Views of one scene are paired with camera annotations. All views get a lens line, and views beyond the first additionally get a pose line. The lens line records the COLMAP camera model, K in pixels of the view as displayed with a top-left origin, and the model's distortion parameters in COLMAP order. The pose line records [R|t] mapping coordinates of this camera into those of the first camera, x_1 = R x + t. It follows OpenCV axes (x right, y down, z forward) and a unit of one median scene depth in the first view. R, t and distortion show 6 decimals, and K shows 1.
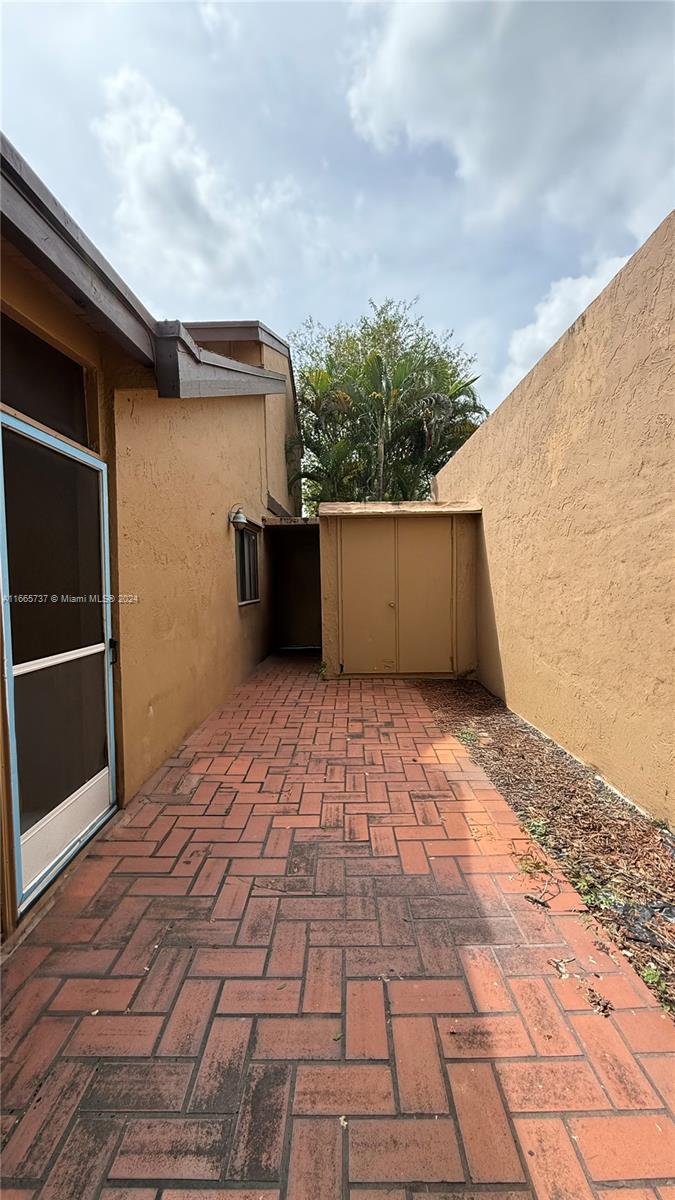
lens RADIAL K [[474.6, 0, 338.6], [0, 474.6, 595.3], [0, 0, 1]] dist [-0.000703, -0.000032]
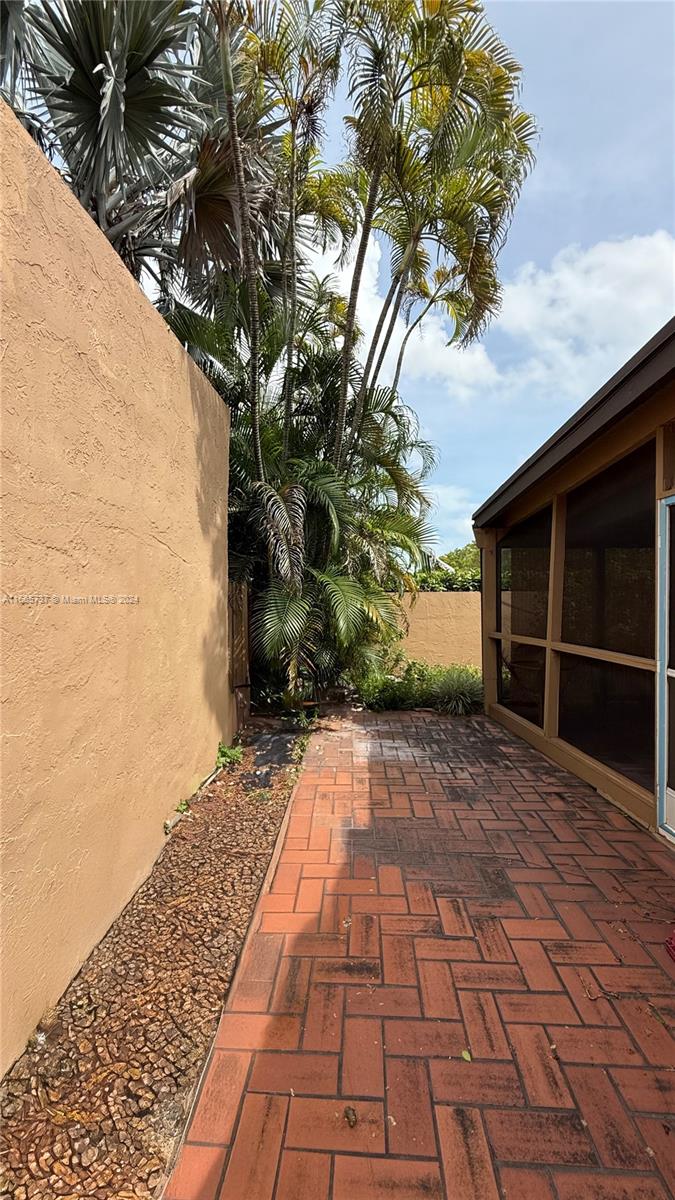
lens RADIAL K [[474.6, 0, 336.4], [0, 474.6, 595.7], [0, 0, 1]] dist [-0.000703, -0.000032]
pose [[-0.998741, 0.030235, 0.040039, 0.219281], [0.031713, 0.998819, 0.036801, -0.129997], [-0.038879, 0.038024, -0.998520, 2.071589]]
